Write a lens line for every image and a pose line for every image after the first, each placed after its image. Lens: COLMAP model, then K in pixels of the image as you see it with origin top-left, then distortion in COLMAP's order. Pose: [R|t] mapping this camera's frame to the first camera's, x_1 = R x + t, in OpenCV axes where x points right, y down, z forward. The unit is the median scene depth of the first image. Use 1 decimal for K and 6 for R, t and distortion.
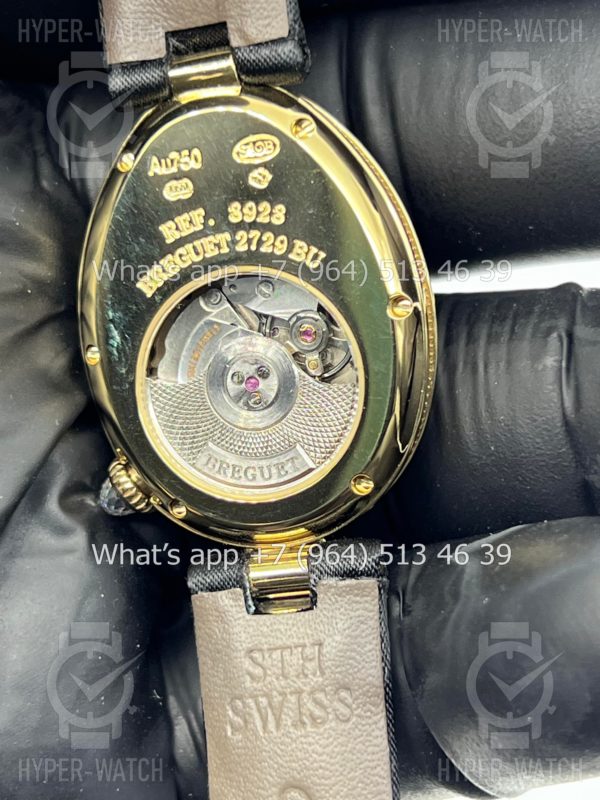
lens RADIAL K [[1834.9, 0, 300.0], [0, 1834.9, 400.0], [0, 0, 1]] dist [0.262767, -0.899042]
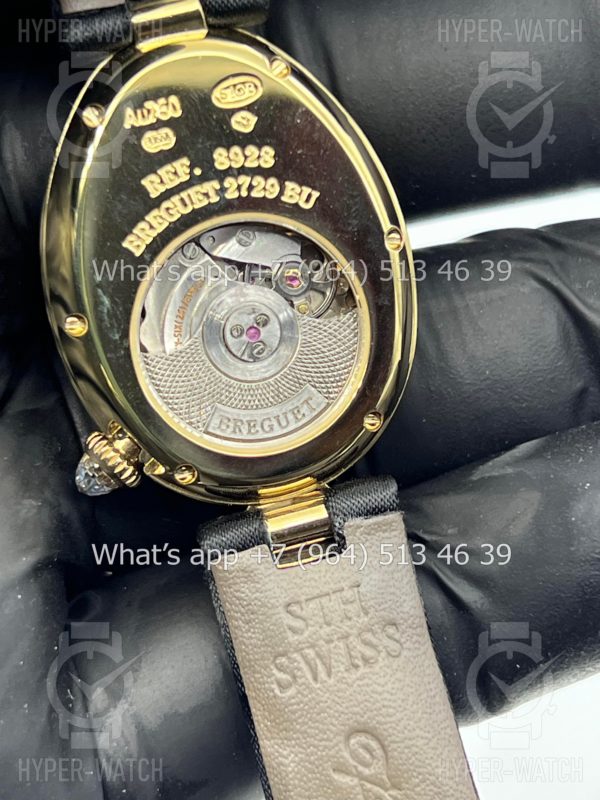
lens RADIAL K [[1834.9, 0, 300.0], [0, 1834.9, 400.0], [0, 0, 1]] dist [0.262767, -0.899042]
pose [[0.920632, -0.122303, 0.370781, -0.372013], [0.129040, 0.991617, 0.006687, 0.022802], [-0.368491, 0.041690, 0.928696, 0.087390]]
